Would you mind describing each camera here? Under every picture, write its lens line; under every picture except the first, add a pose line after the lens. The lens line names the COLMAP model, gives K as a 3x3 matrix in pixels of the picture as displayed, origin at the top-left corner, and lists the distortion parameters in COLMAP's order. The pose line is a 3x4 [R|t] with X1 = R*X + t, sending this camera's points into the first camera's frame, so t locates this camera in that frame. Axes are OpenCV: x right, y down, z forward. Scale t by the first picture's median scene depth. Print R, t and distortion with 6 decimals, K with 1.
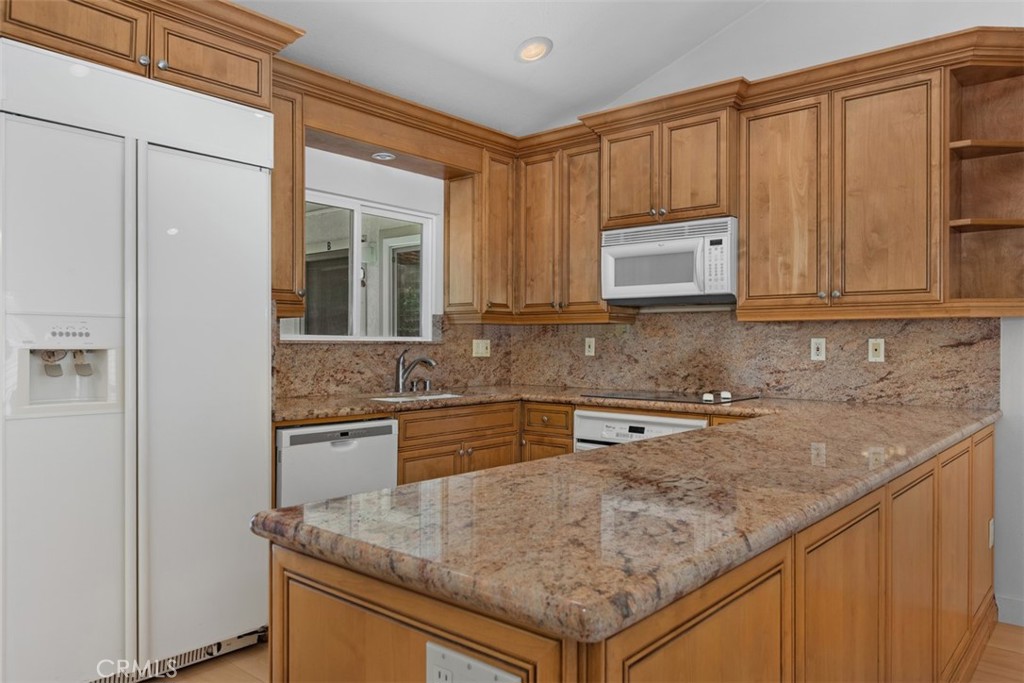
lens RADIAL K [[713.4, 0, 512.3], [0, 713.4, 347.1], [0, 0, 1]] dist [-0.002468, -0.006702]
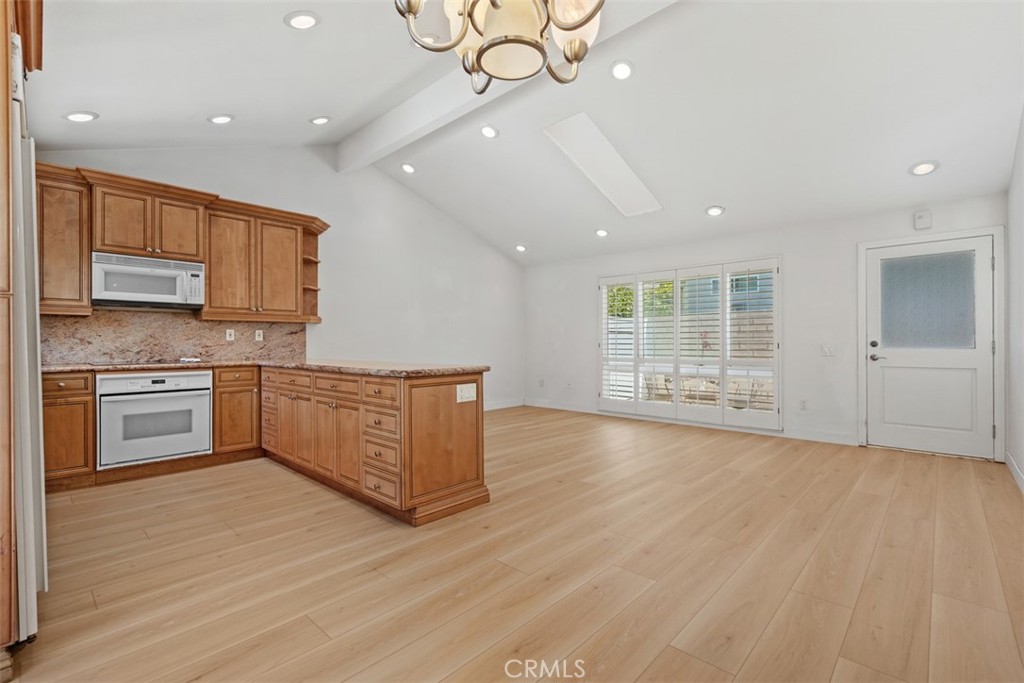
lens RADIAL K [[460.8, 0, 514.1], [0, 460.8, 341.5], [0, 0, 1]] dist [0.007008, -0.002290]
pose [[0.046137, -0.000306, 0.998935, -0.885984], [0.010032, 0.999950, -0.000157, 0.031644], [-0.998885, 0.010029, 0.046138, 0.129972]]
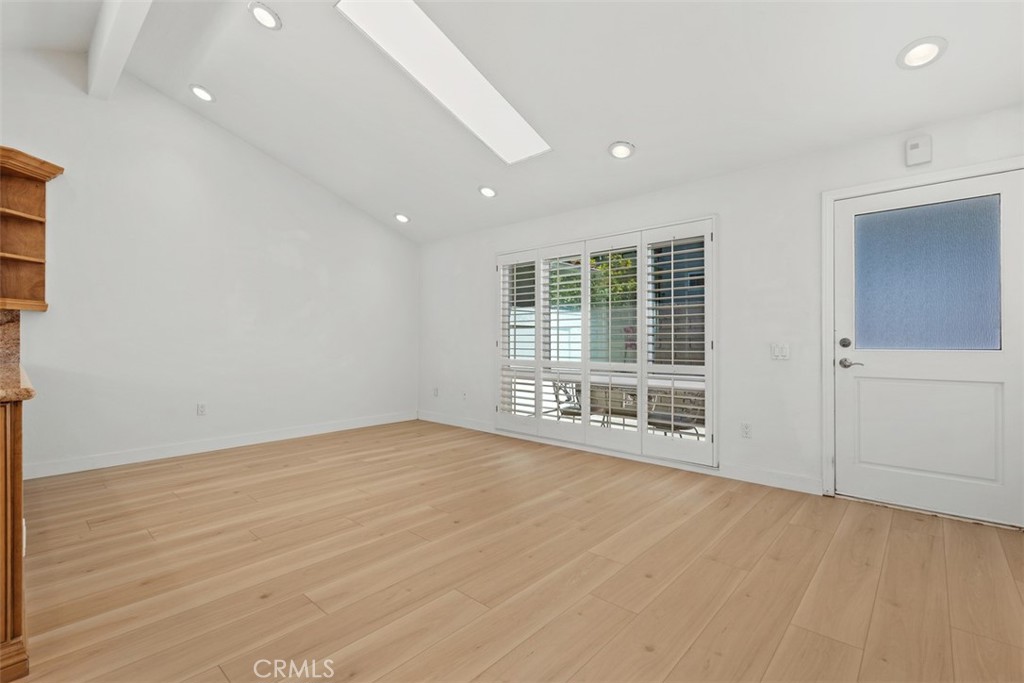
lens RADIAL K [[460.8, 0, 514.0], [0, 460.8, 337.8], [0, 0, 1]] dist [0.007008, -0.002290]
pose [[0.031034, 0.002651, 0.999515, -0.395448], [0.008578, 0.999959, -0.002918, 0.037097], [-0.999482, 0.008664, 0.031010, -0.250237]]
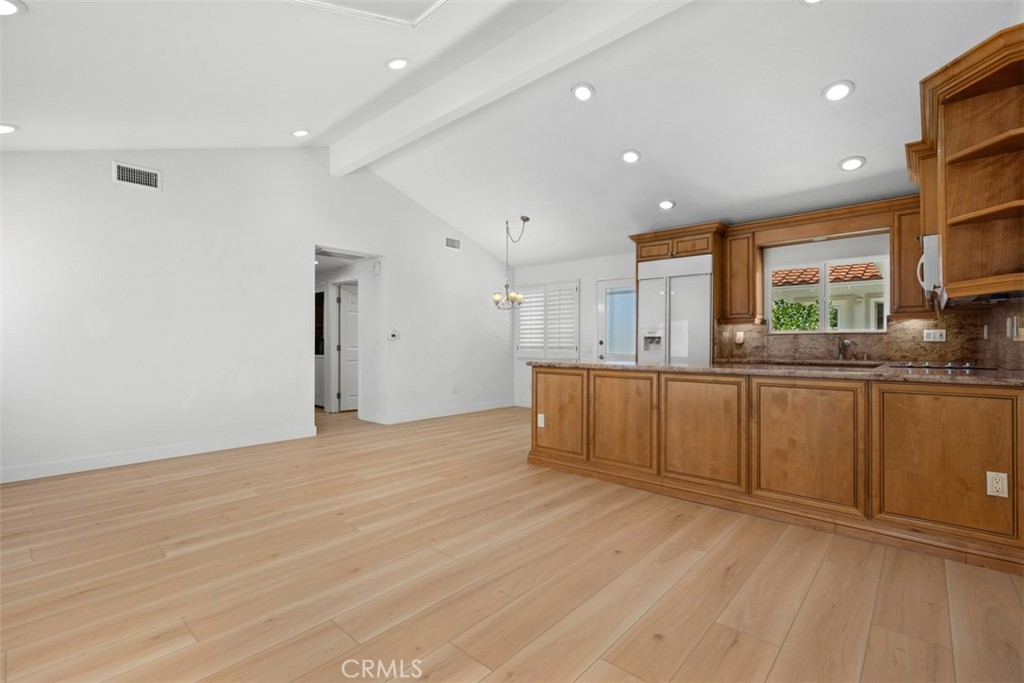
lens RADIAL K [[460.8, 0, 537.4], [0, 460.8, 340.7], [0, 0, 1]] dist [0.007008, -0.002290]
pose [[0.021565, -0.011123, -0.999706, 1.240723], [-0.004684, 0.999926, -0.011226, 0.037166], [0.999756, 0.004925, 0.021512, 0.214771]]
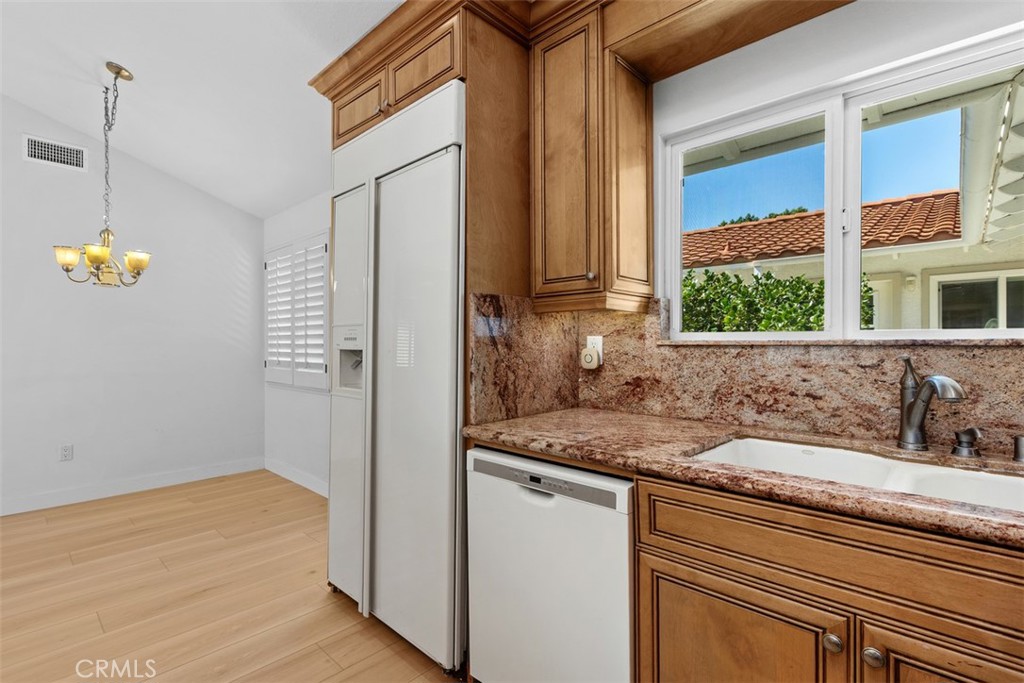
lens RADIAL K [[460.8, 0, 528.3], [0, 460.8, 344.3], [0, 0, 1]] dist [0.007008, -0.002290]
pose [[-0.030633, -0.005741, -0.999514, 0.179897], [-0.005335, 0.999970, -0.005580, -0.002168], [0.999516, 0.005162, -0.030663, 0.911636]]
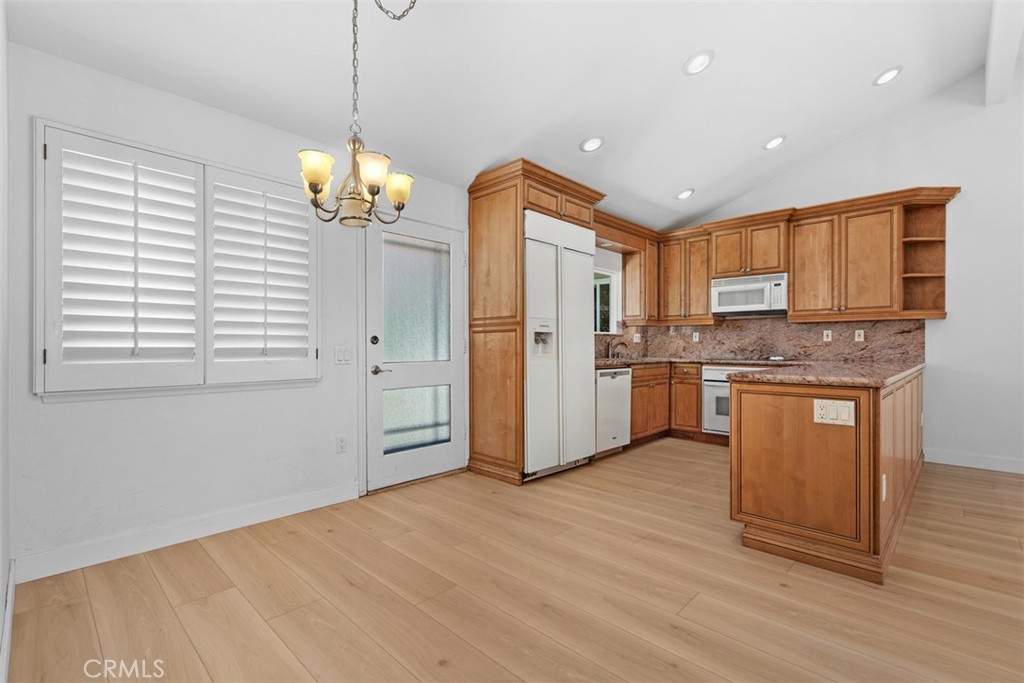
lens RADIAL K [[460.8, 0, 518.9], [0, 460.8, 347.4], [0, 0, 1]] dist [0.007008, -0.002290]
pose [[0.998715, -0.002231, -0.050626, -0.415155], [0.002171, 0.999997, -0.001256, 0.038250], [0.050629, 0.001145, 0.998717, -0.403789]]
